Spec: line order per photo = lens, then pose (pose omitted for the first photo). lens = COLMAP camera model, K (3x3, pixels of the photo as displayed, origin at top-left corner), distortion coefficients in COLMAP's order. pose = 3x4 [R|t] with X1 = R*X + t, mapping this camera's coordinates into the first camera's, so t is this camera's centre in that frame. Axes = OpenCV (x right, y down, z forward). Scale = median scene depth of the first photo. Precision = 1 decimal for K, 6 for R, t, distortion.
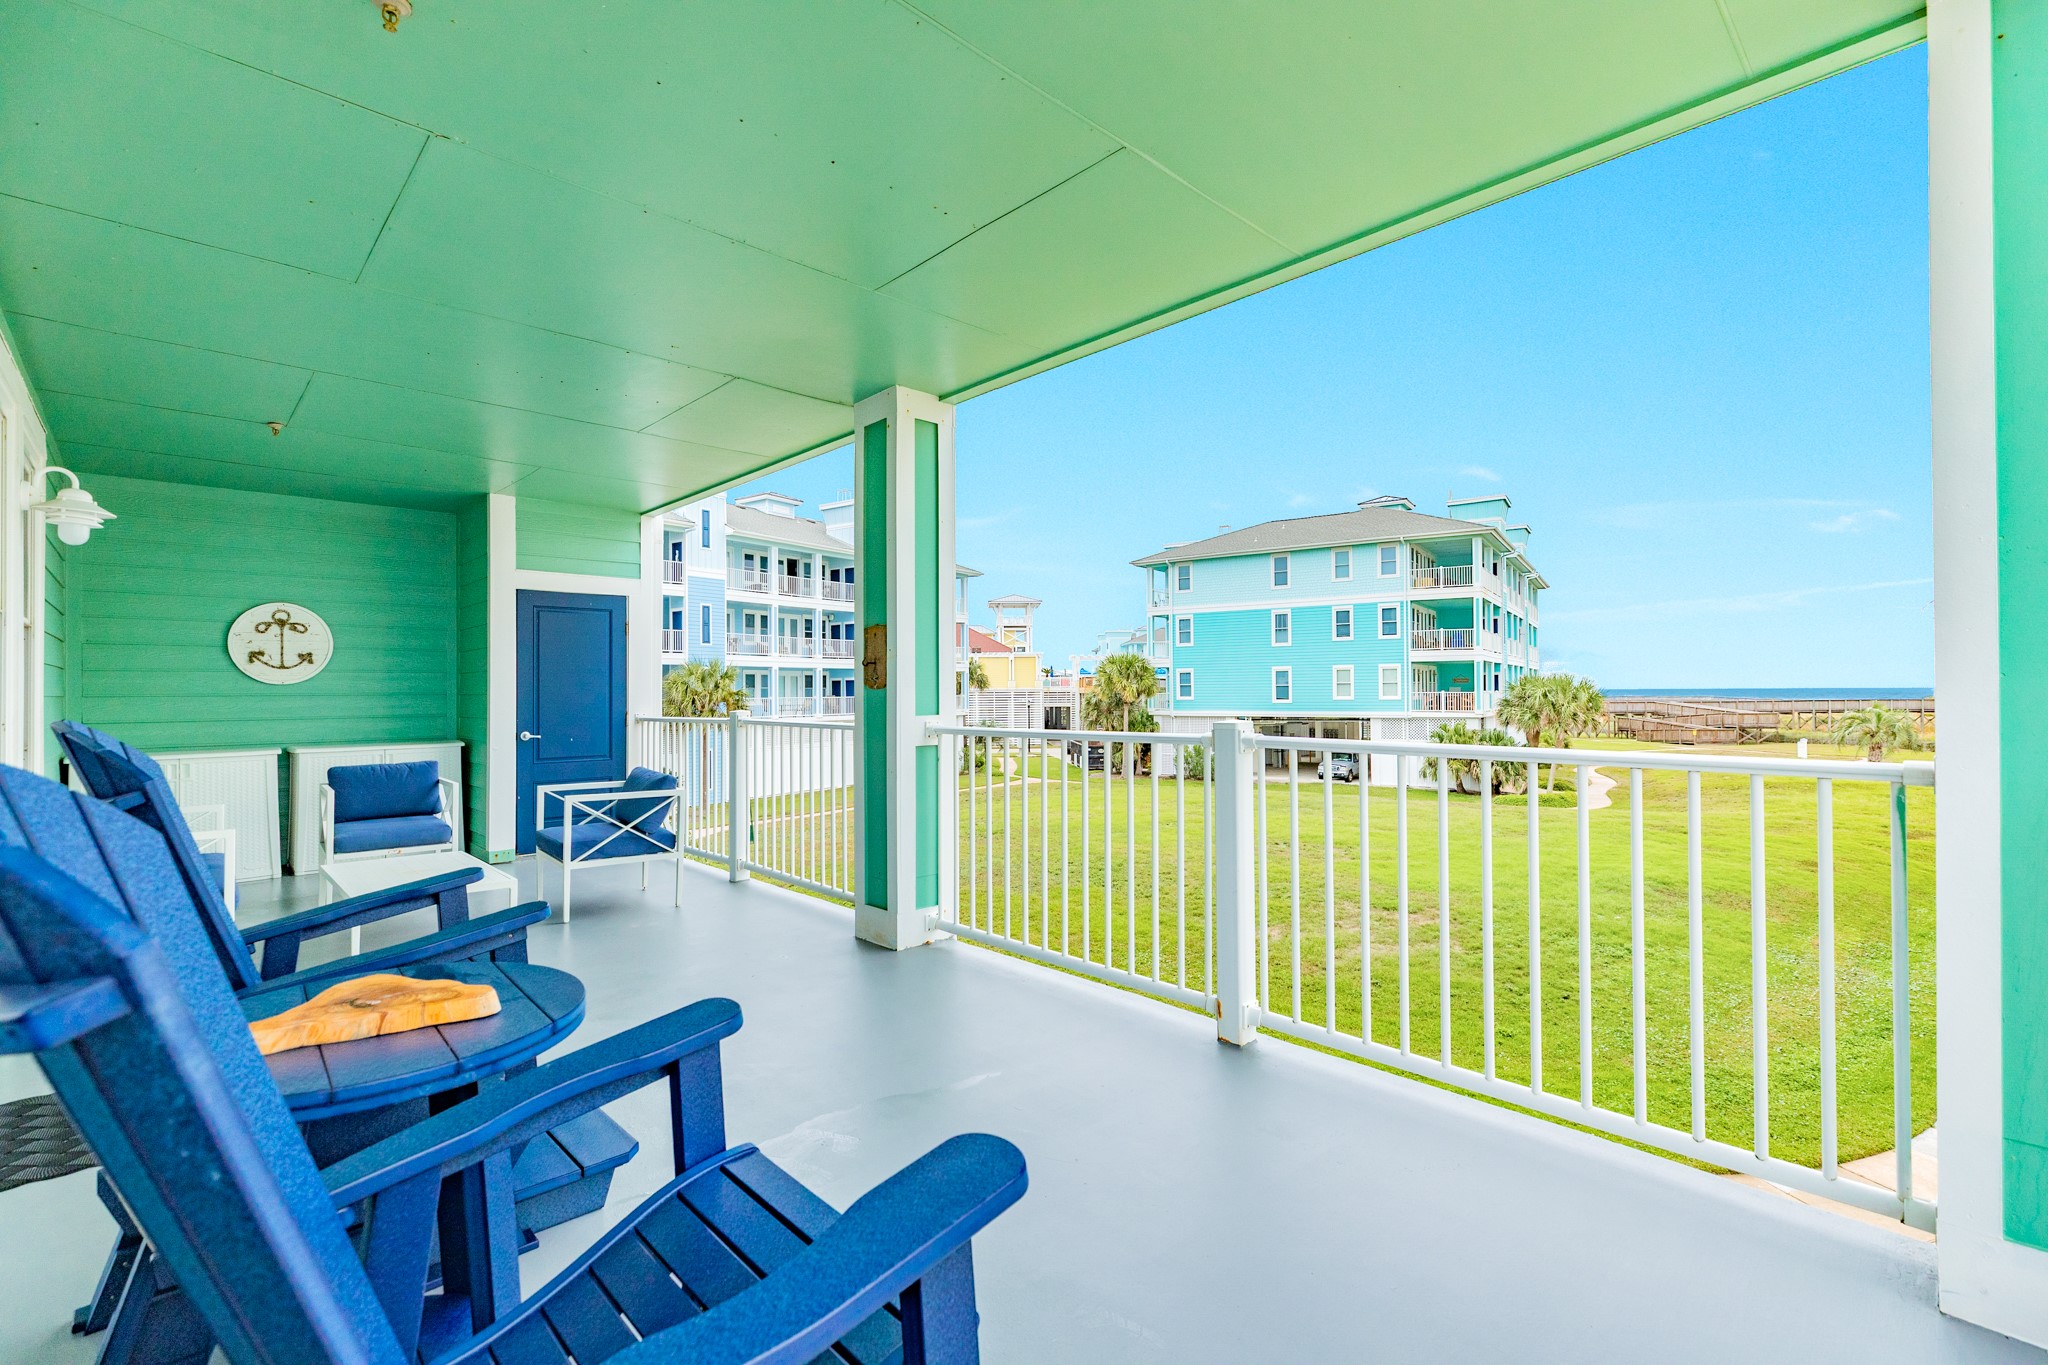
lens RADIAL K [[921.4, 0, 1018.8], [0, 921.4, 683.6], [0, 0, 1]] dist [0.004251, 0.000334]
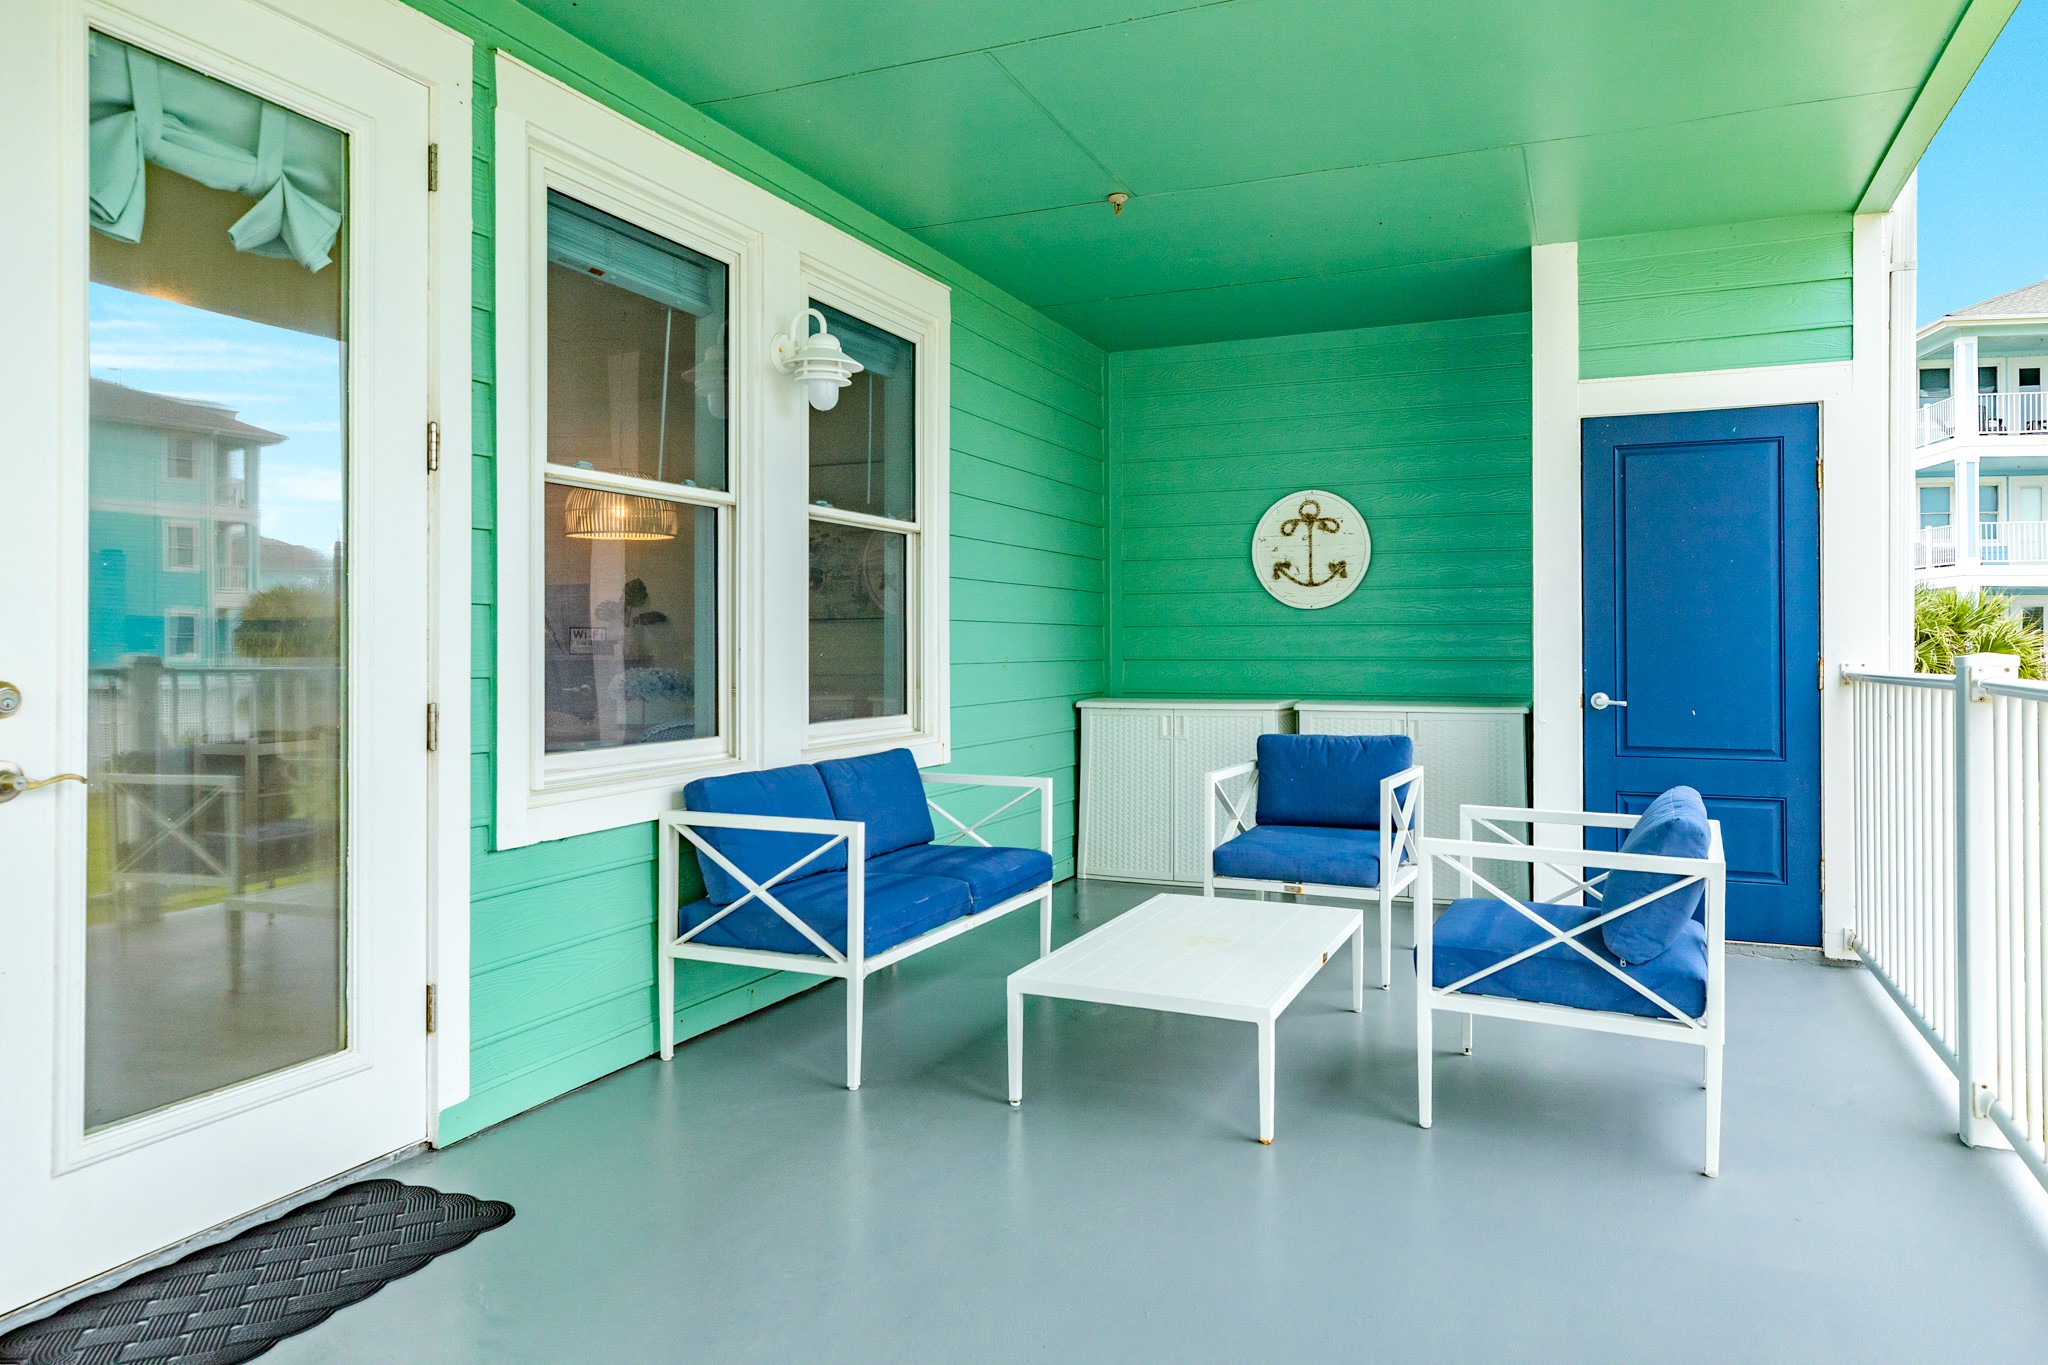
lens RADIAL K [[1273.5, 0, 1079.0], [0, 1273.5, 638.2], [0, 0, 1]] dist [0.016028, -0.000547]
pose [[0.409581, 0.001315, -0.912273, -0.000768], [0.006638, 0.999968, 0.004421, 0.017370], [0.912250, -0.007867, 0.409559, 0.452948]]
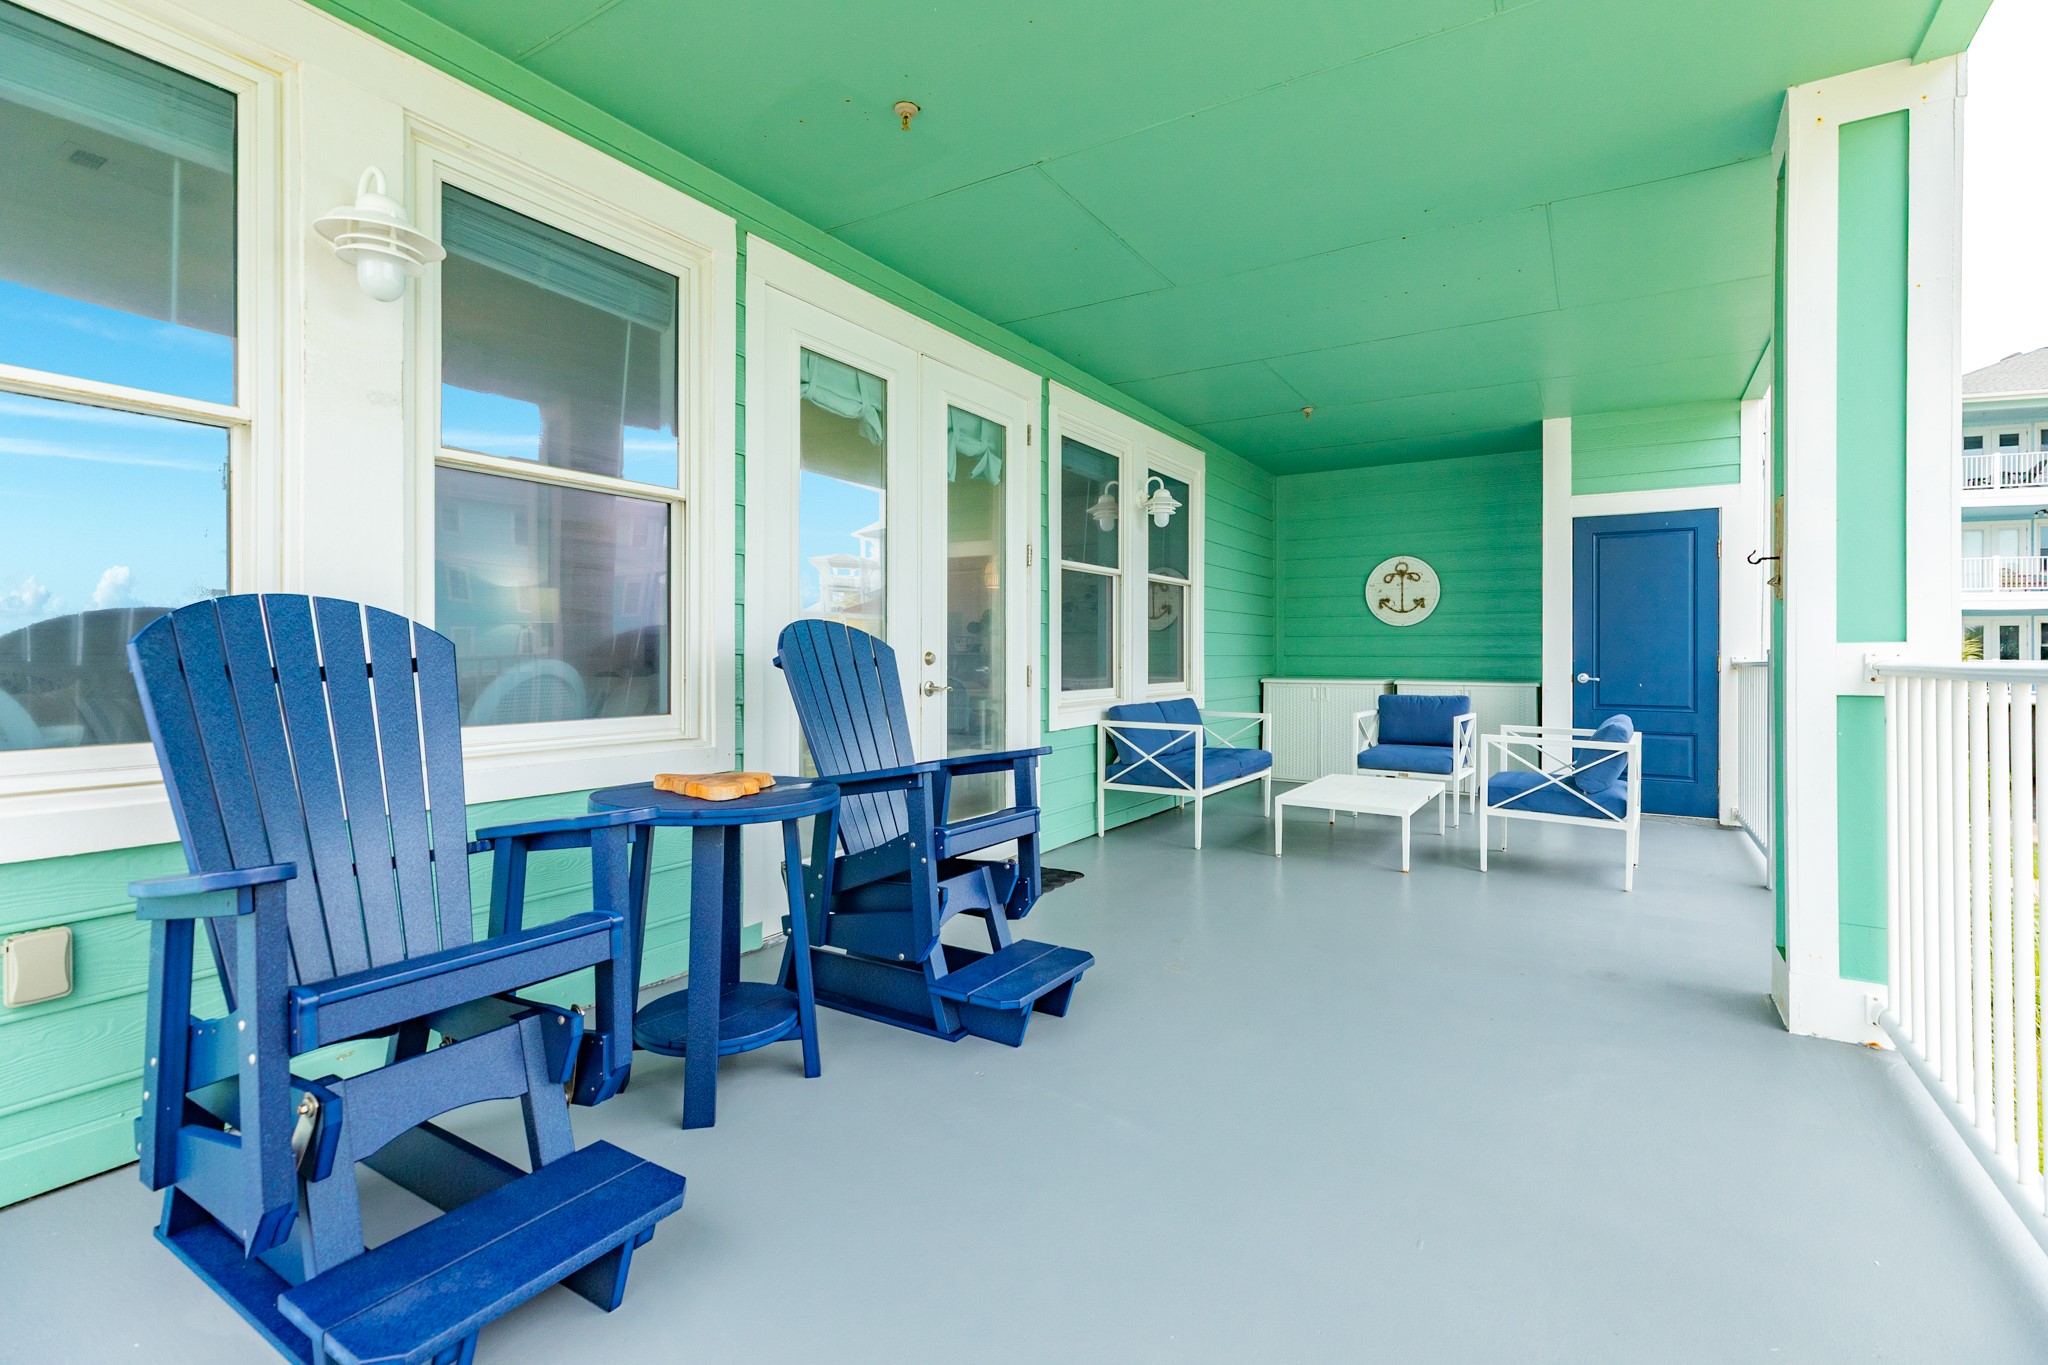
lens RADIAL K [[921.4, 0, 1028.8], [0, 921.4, 652.1], [0, 0, 1]] dist [0.004251, 0.000334]
pose [[0.249990, 0.006982, -0.968223, 0.217838], [0.002870, 0.999964, 0.007952, 0.023287], [0.968244, -0.004767, 0.249961, 0.248466]]
